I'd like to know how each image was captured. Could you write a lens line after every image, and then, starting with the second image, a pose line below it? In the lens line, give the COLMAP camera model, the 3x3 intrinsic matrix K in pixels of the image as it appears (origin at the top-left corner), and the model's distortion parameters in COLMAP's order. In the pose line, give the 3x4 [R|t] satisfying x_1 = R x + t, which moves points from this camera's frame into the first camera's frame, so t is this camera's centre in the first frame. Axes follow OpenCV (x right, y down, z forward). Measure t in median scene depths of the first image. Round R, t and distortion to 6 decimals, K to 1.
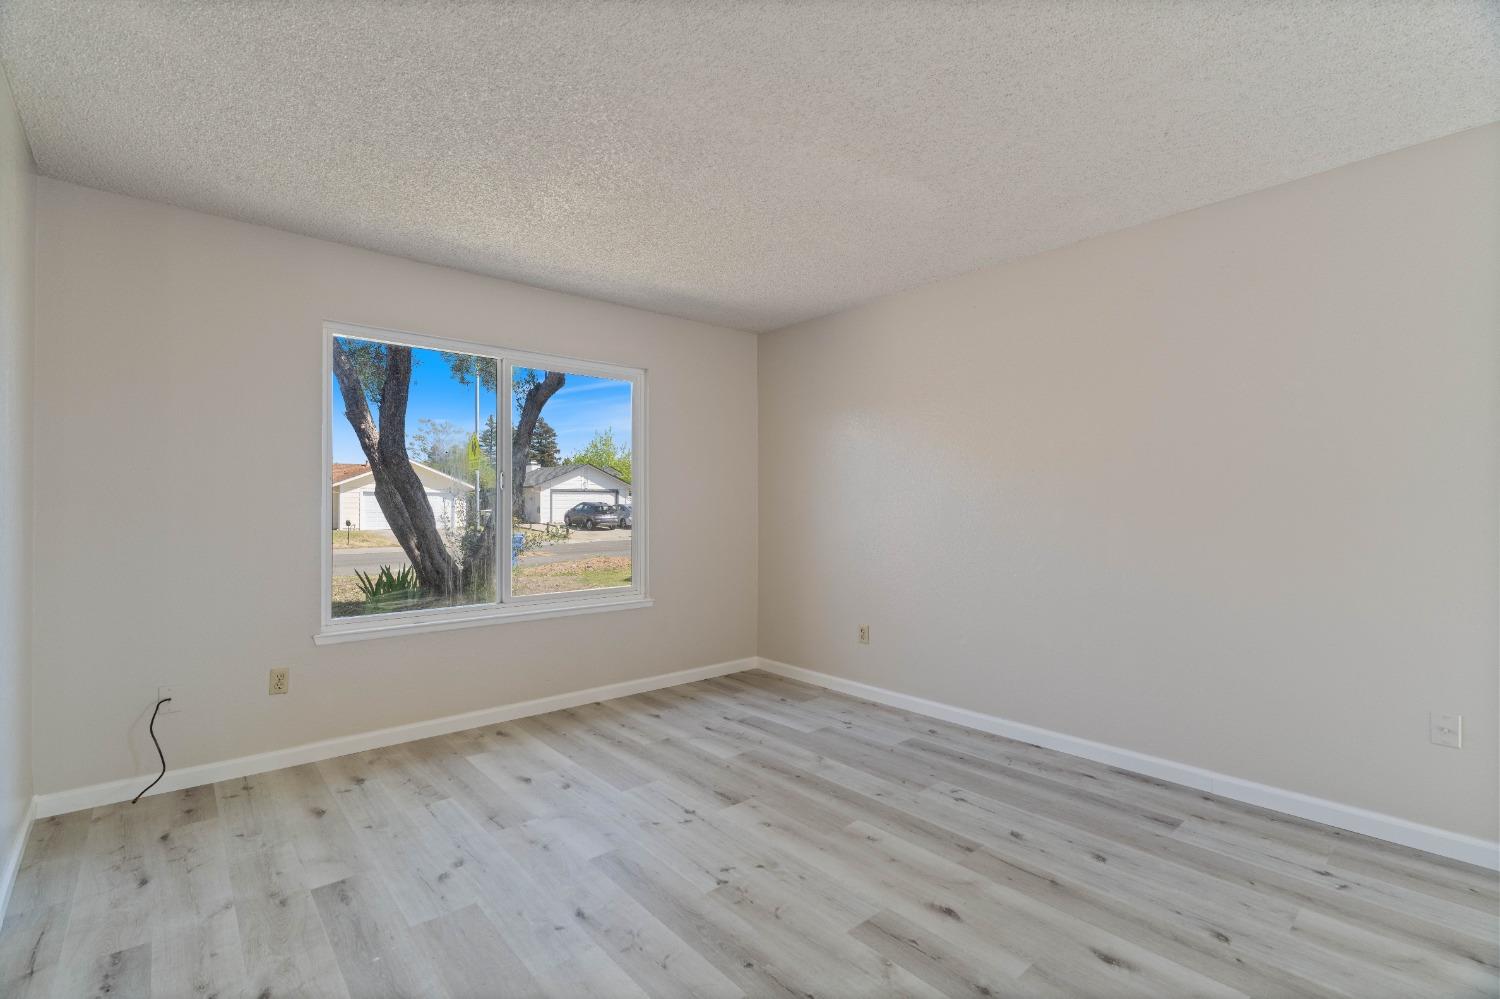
lens RADIAL K [[679.2, 0, 751.3], [0, 679.2, 497.7], [0, 0, 1]] dist [-0.006854, 0.003307]
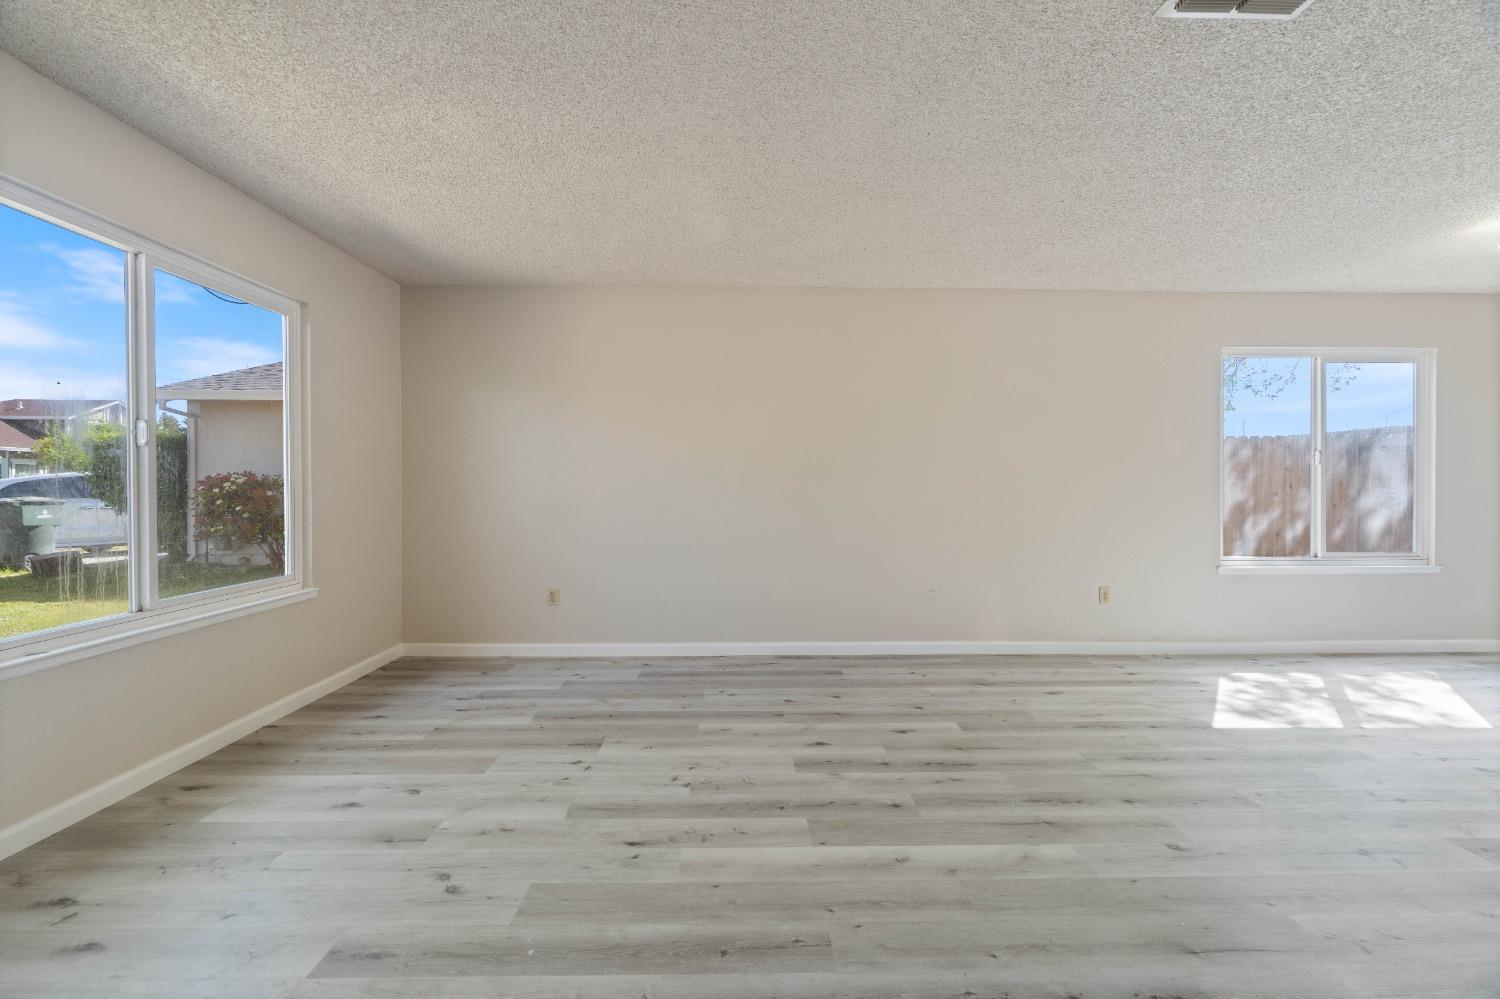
lens RADIAL K [[679.2, 0, 752.3], [0, 679.2, 493.7], [0, 0, 1]] dist [-0.006854, 0.003307]
pose [[0.638407, -0.008350, 0.769653, -0.680184], [-0.009490, 0.999780, 0.018719, 0.024168], [-0.769640, -0.019254, 0.638188, 0.122643]]
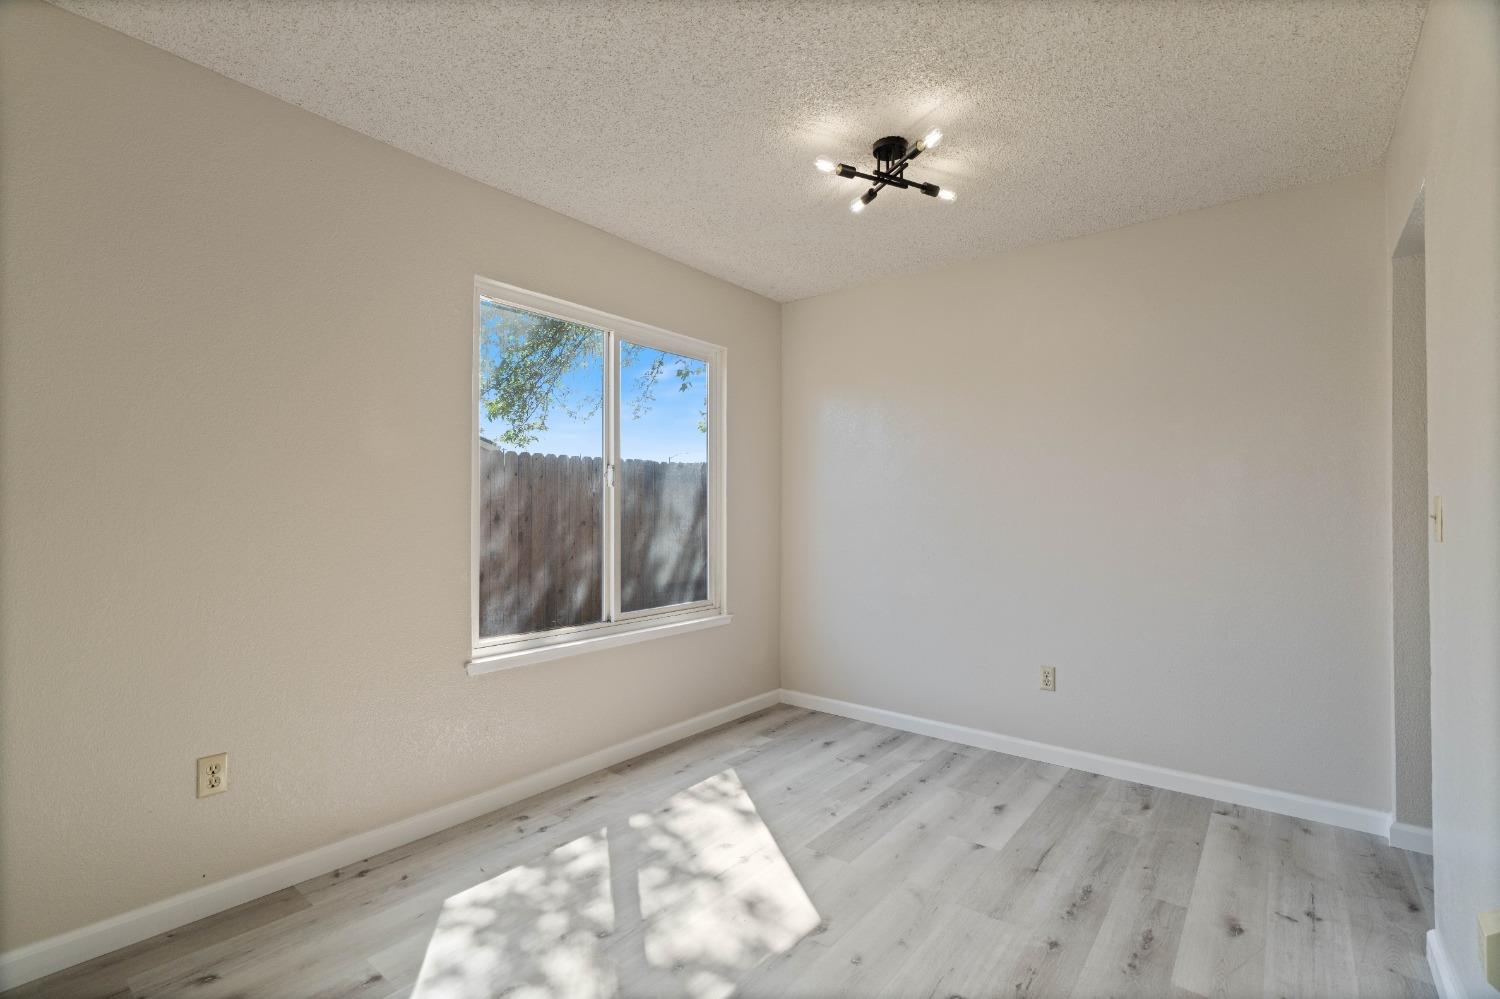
lens RADIAL K [[679.2, 0, 753.0], [0, 679.2, 506.3], [0, 0, 1]] dist [-0.006854, 0.003307]
pose [[-0.169917, 0.006546, 0.985437, 0.329816], [-0.013021, 0.999876, -0.008887, 0.009202], [-0.985372, -0.014341, -0.169810, 0.071894]]
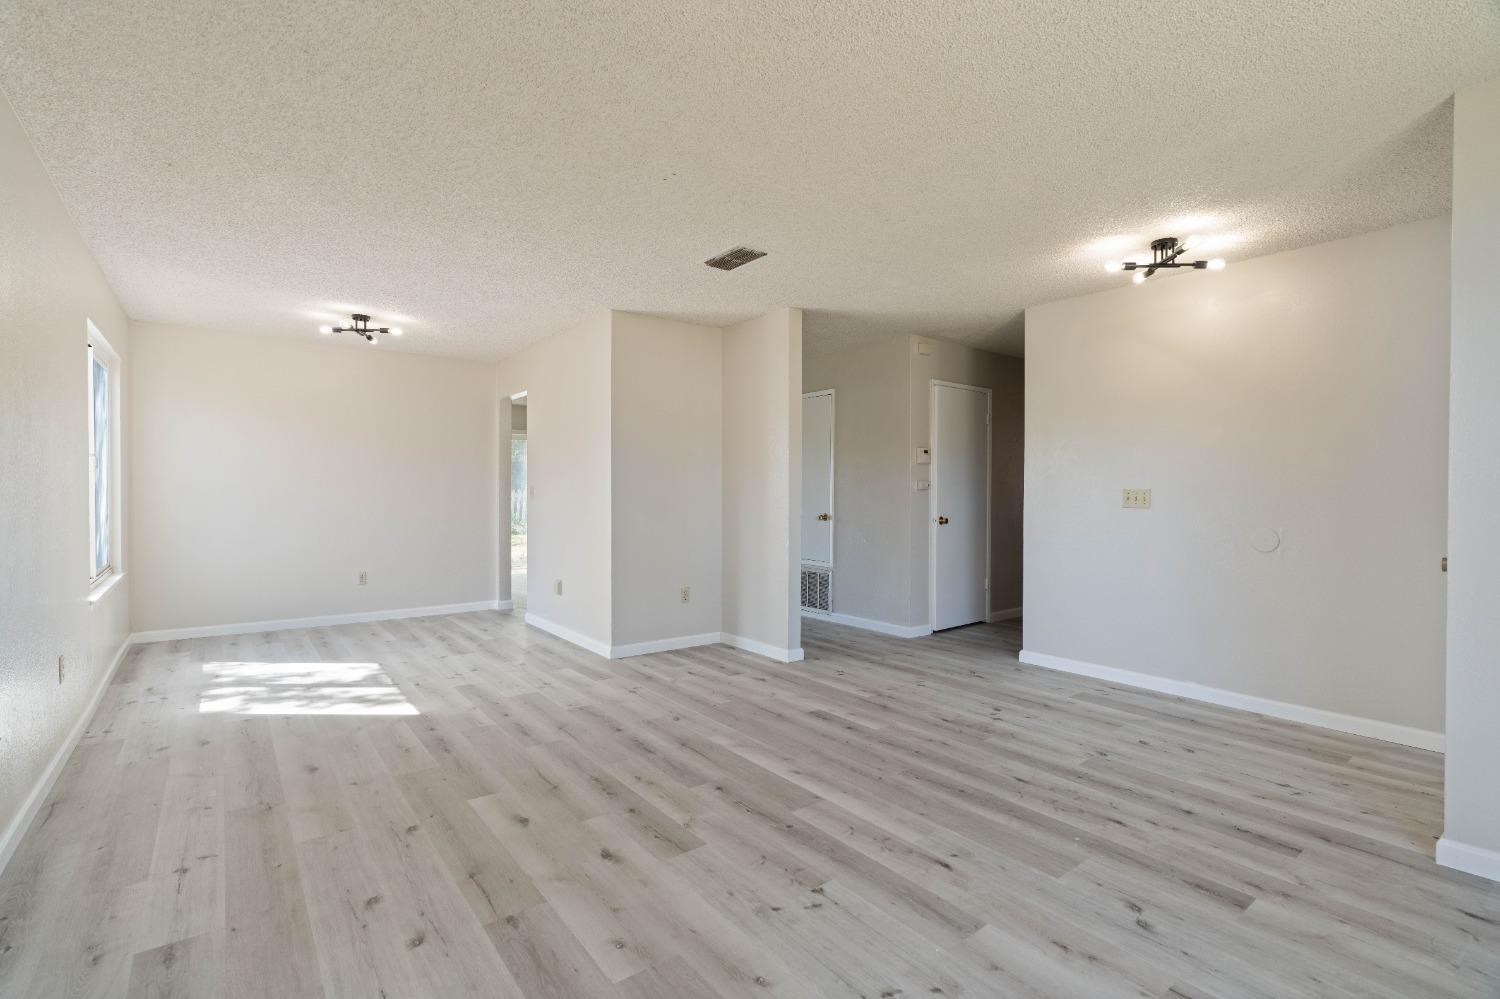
lens RADIAL K [[679.2, 0, 750.1], [0, 679.2, 497.9], [0, 0, 1]] dist [-0.006854, 0.003307]
pose [[-0.998049, -0.006172, 0.062127, -0.003324], [-0.006337, 0.999977, -0.002466, 0.023128], [-0.062111, -0.002854, -0.998065, 1.490802]]
